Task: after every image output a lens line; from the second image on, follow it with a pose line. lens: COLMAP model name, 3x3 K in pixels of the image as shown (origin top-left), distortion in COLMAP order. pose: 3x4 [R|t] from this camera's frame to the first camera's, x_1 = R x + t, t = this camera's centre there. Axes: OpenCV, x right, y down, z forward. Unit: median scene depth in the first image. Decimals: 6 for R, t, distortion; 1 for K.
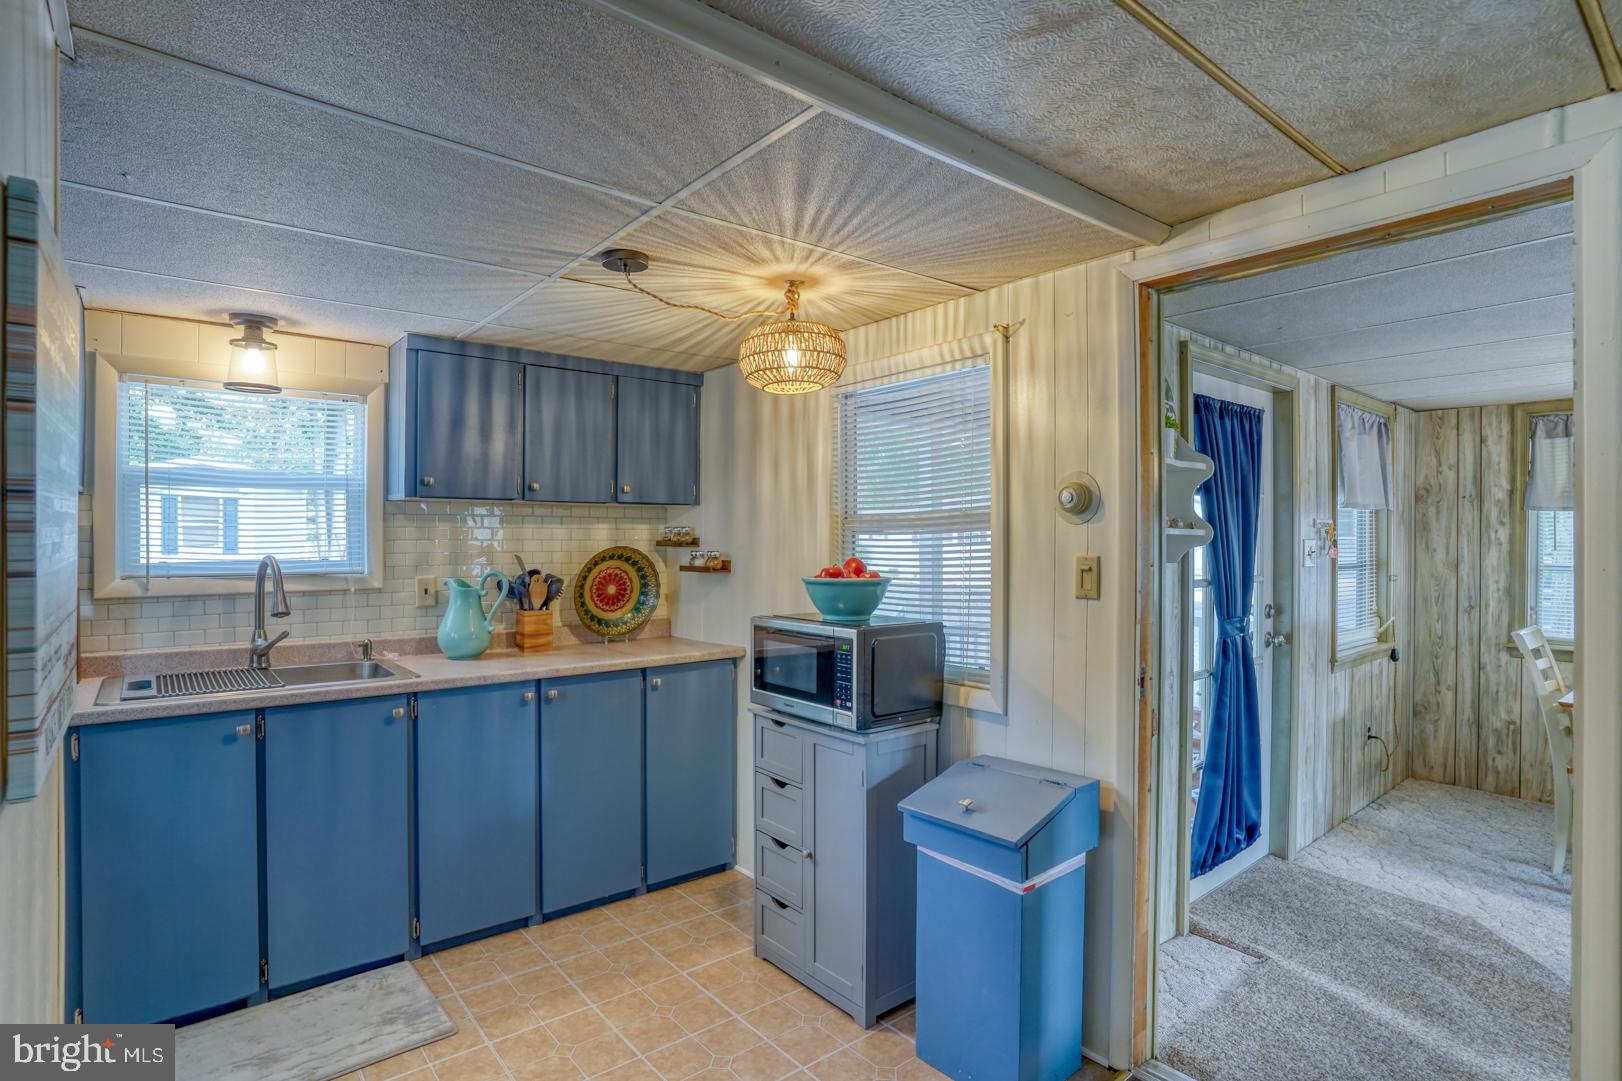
lens RADIAL K [[823.2, 0, 811.0], [0, 823.2, 540.5], [0, 0, 1]] dist [-0.048934, 0.020780]
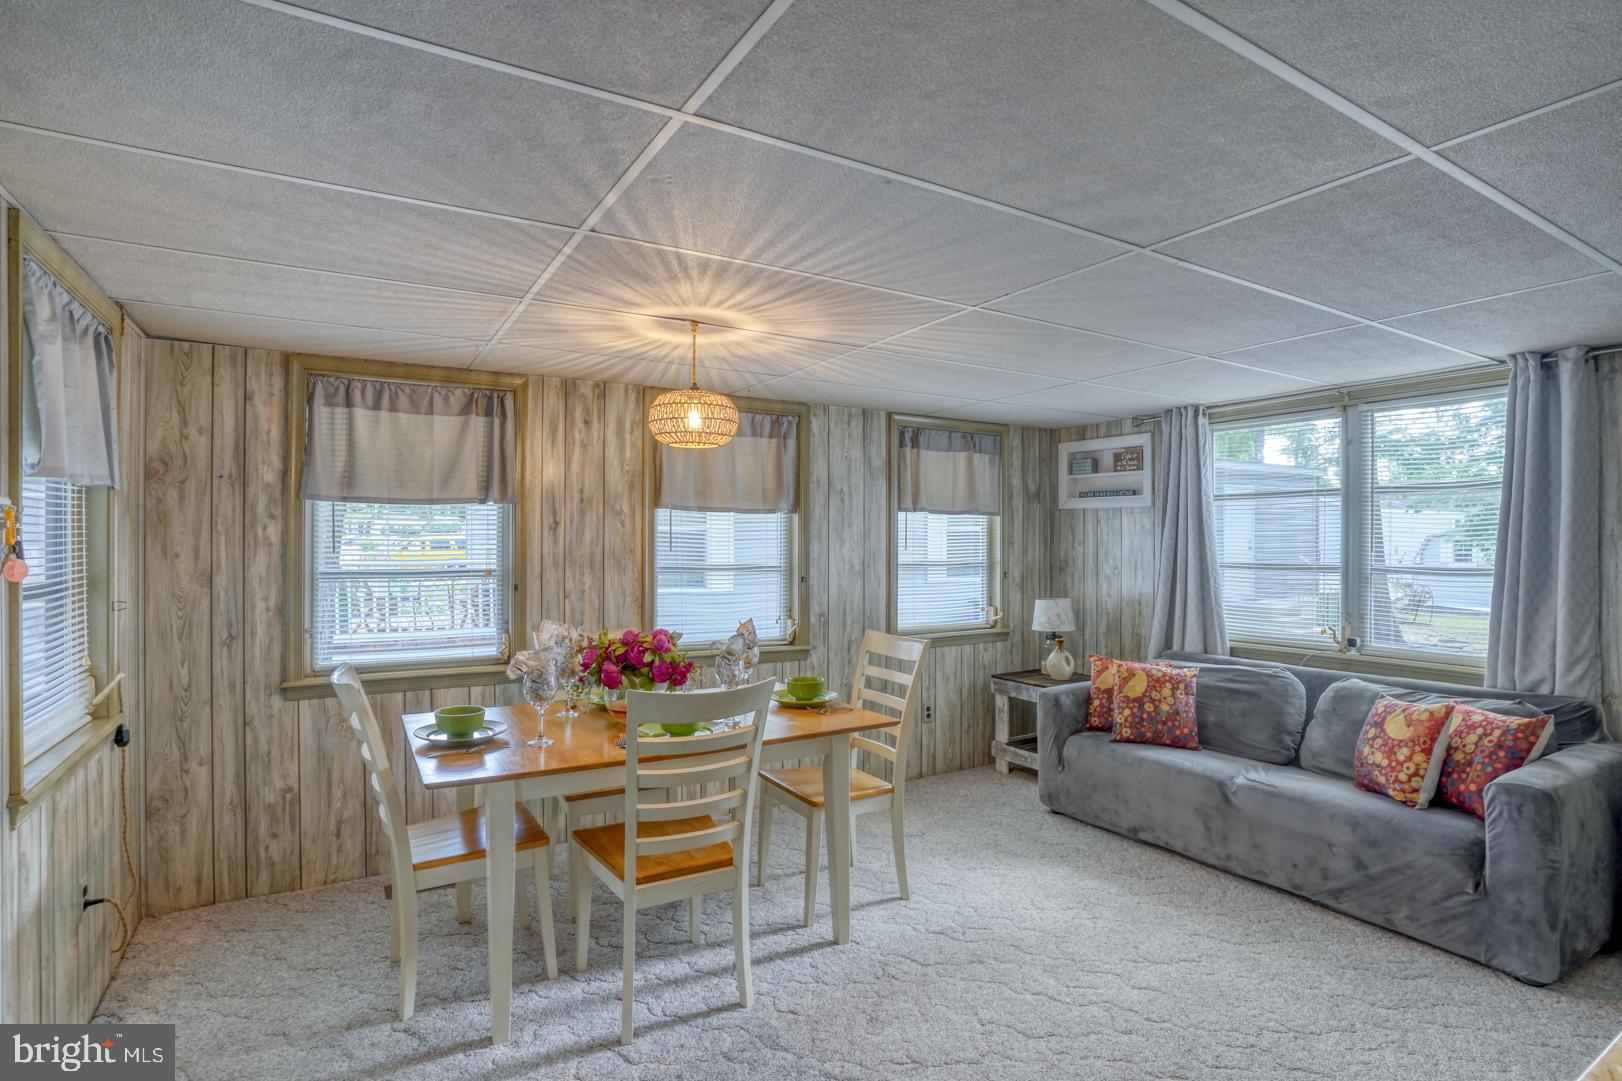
lens RADIAL K [[809.6, 0, 813.7], [0, 809.6, 539.4], [0, 0, 1]] dist [-0.076475, 0.035027]
pose [[0.148862, -0.003501, 0.988852, 0.306242], [0.002568, 0.999992, 0.003153, -0.002470], [-0.988855, 0.002070, 0.148870, 0.534987]]
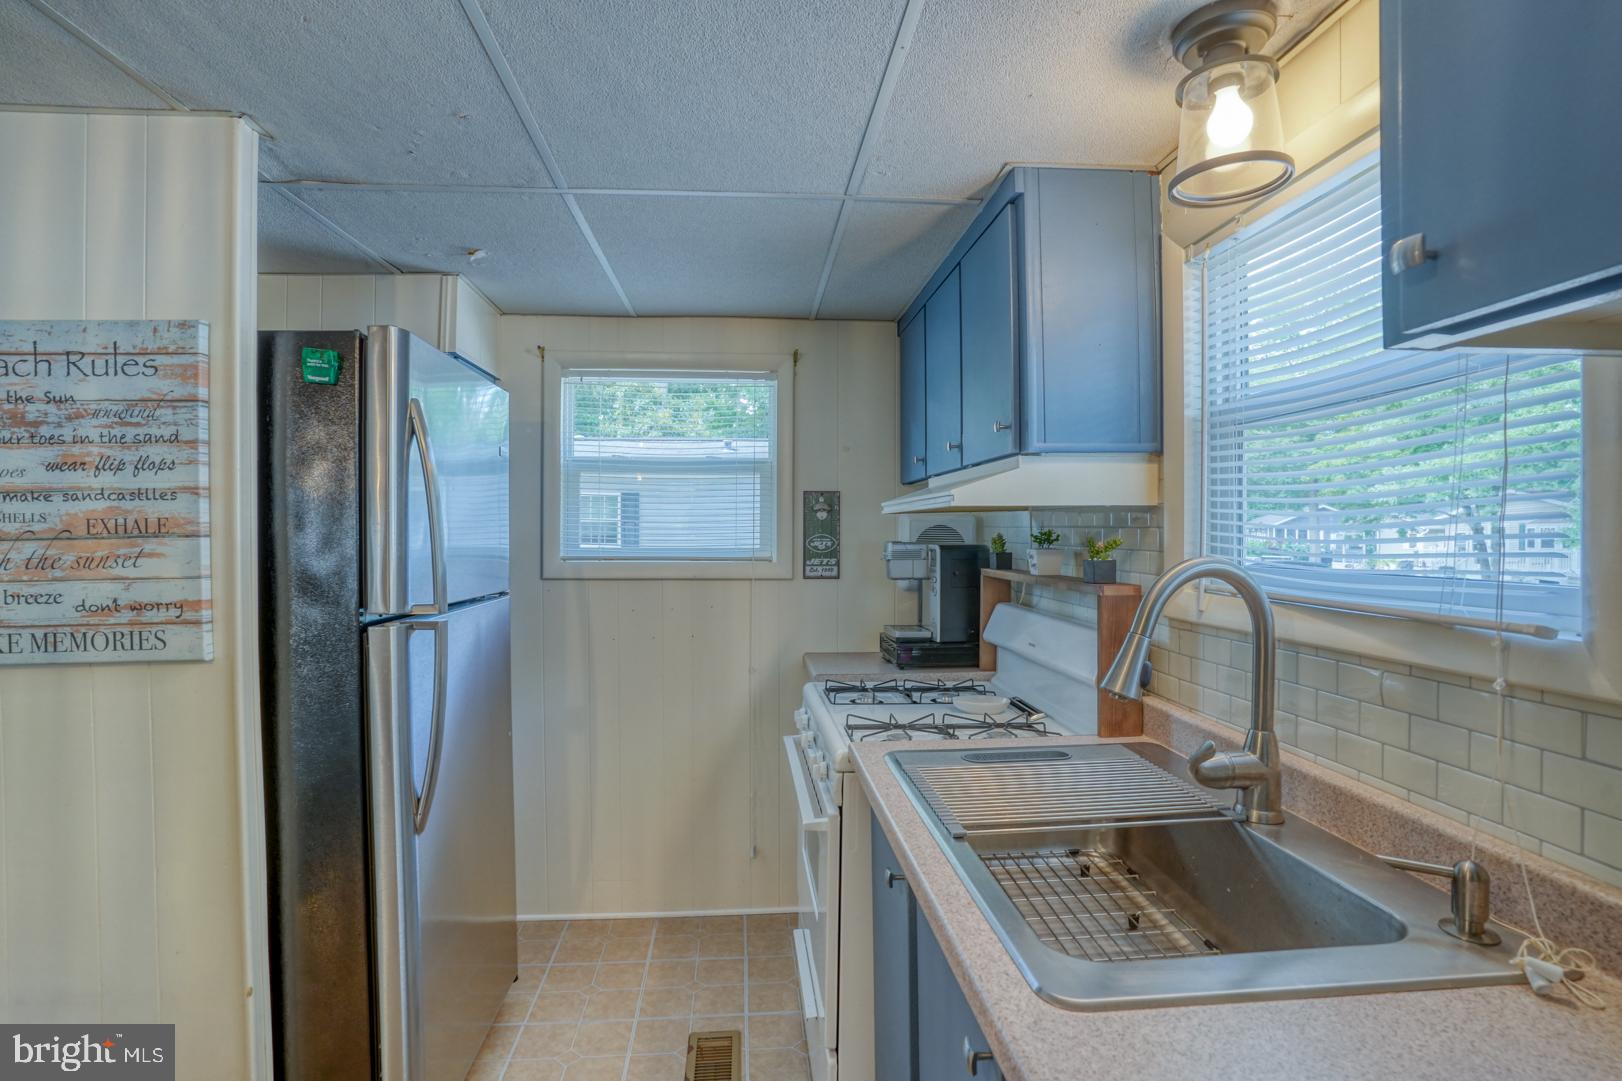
lens RADIAL K [[823.2, 0, 811.0], [0, 823.2, 540.5], [0, 0, 1]] dist [-0.048934, 0.020780]
pose [[-0.572720, 0.006609, -0.819724, -0.150930], [-0.005924, 0.999908, 0.012201, 0.004106], [0.819729, 0.011844, -0.572629, 0.832309]]
